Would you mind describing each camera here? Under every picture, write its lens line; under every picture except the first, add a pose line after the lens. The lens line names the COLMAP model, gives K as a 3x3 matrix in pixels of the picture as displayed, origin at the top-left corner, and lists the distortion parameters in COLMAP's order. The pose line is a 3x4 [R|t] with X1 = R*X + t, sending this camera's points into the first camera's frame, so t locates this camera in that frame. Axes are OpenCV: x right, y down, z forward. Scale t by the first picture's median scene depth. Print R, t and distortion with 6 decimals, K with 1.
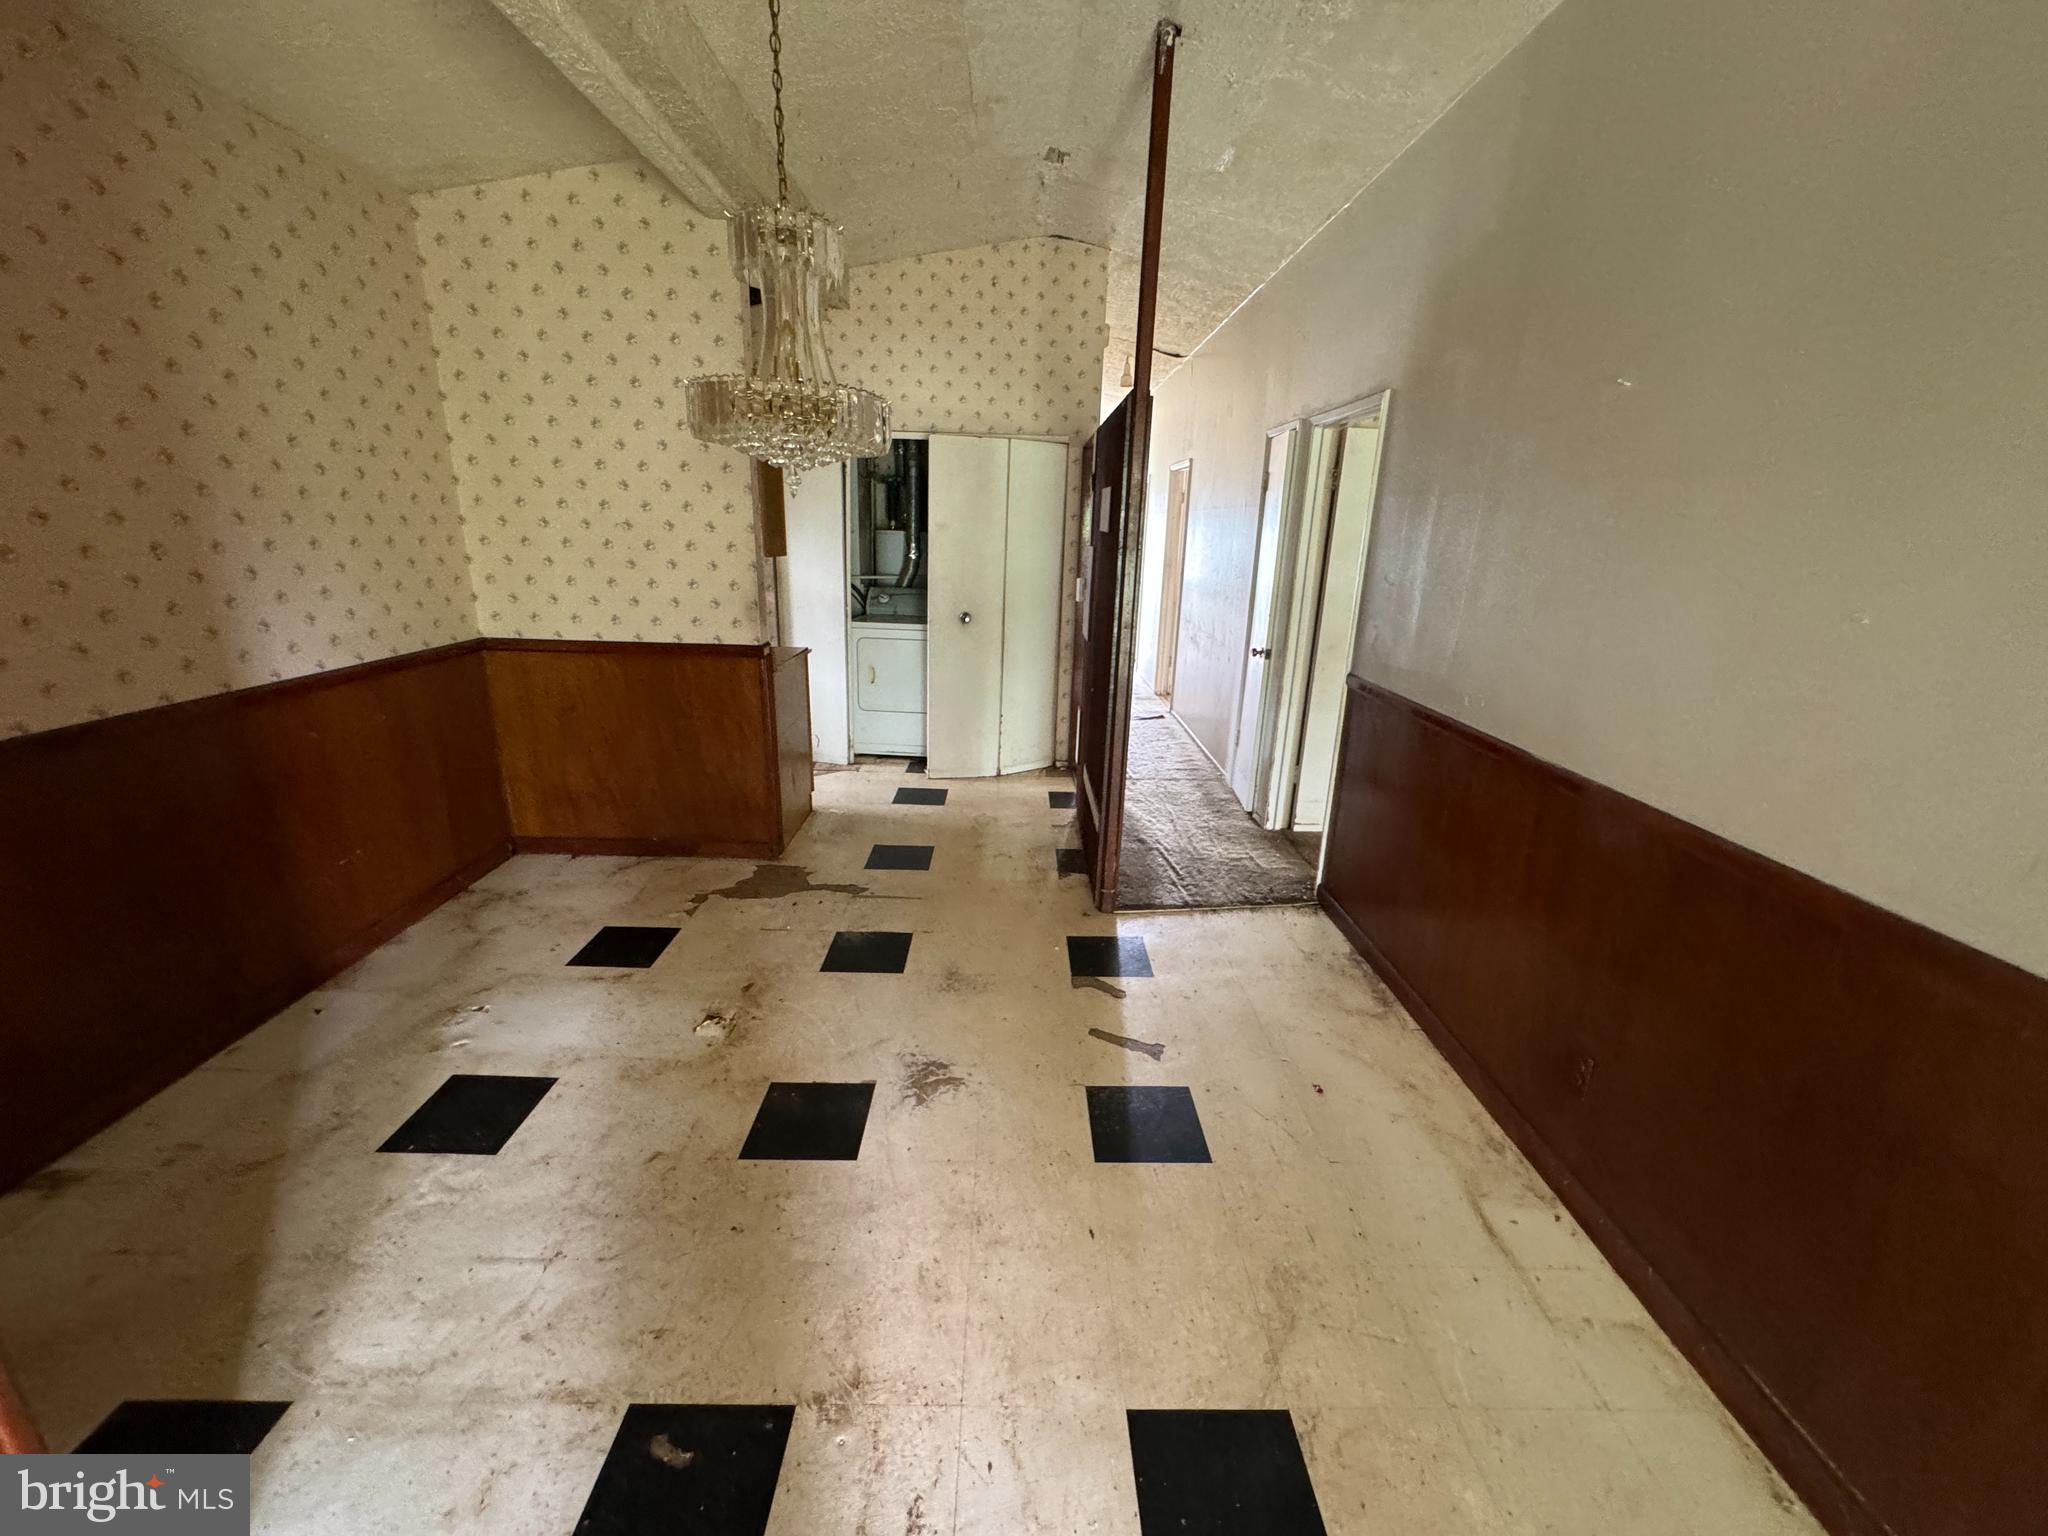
lens RADIAL K [[820.4, 0, 1022.6], [0, 820.4, 768.2], [0, 0, 1]] dist [0.000084, 0.000287]
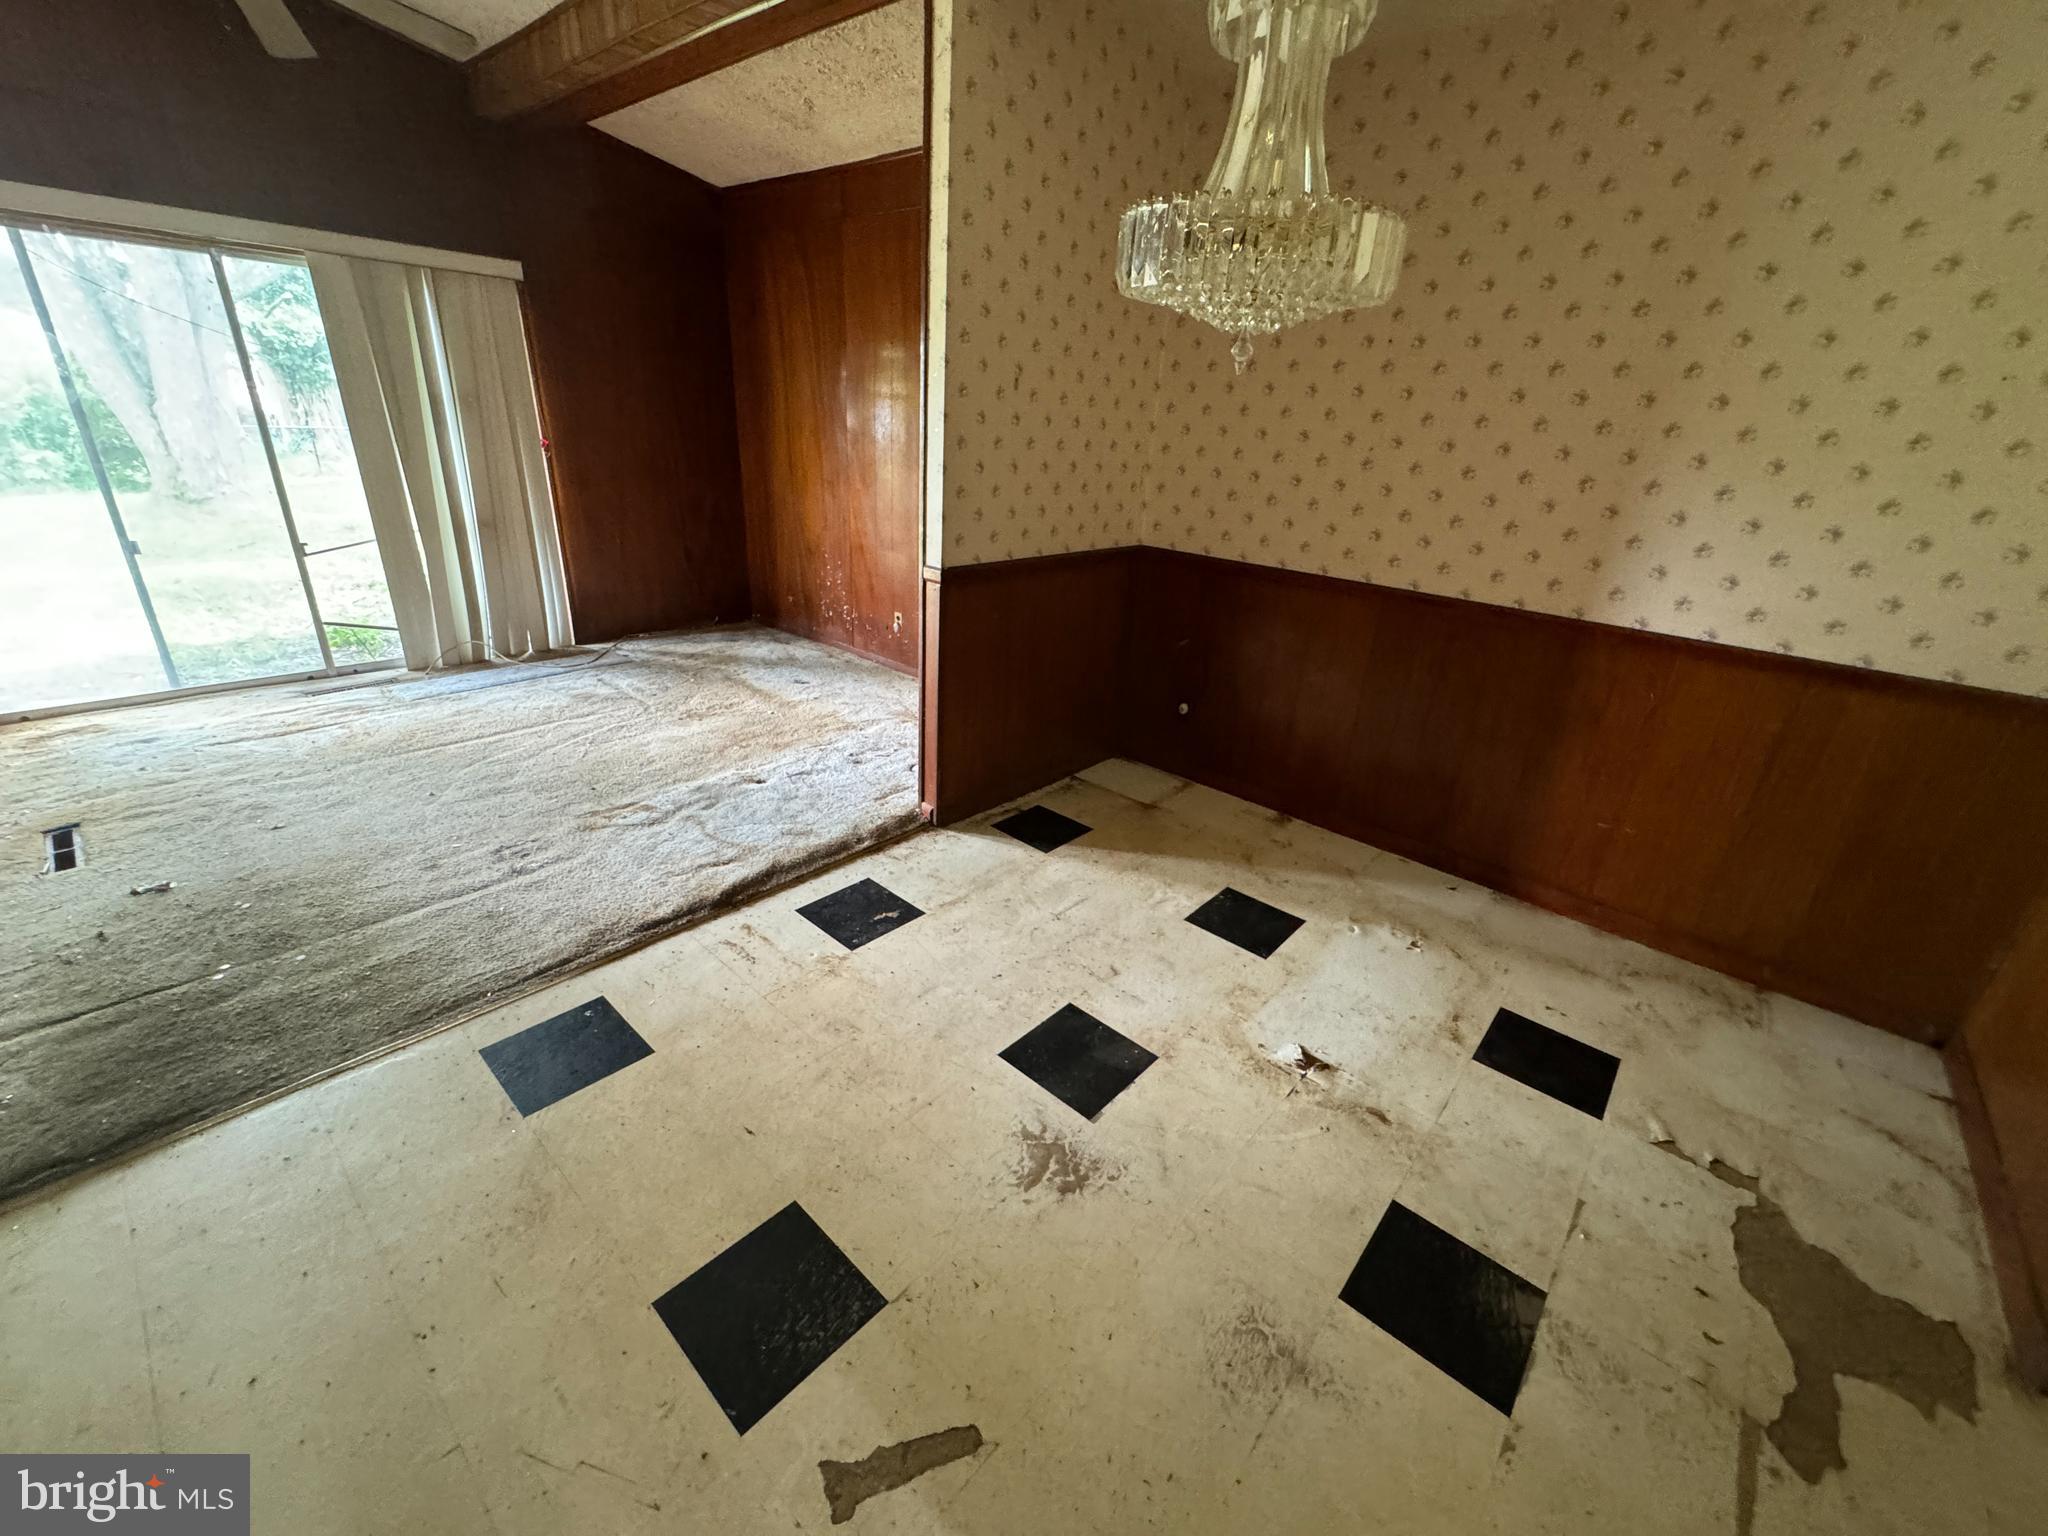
lens RADIAL K [[820.4, 0, 1022.6], [0, 820.4, 768.2], [0, 0, 1]] dist [0.000084, 0.000287]
pose [[-0.672526, 0.229695, -0.703526, 0.330644], [-0.283342, 0.798273, 0.531486, -0.287343], [0.683686, 0.556776, -0.471777, 1.046721]]
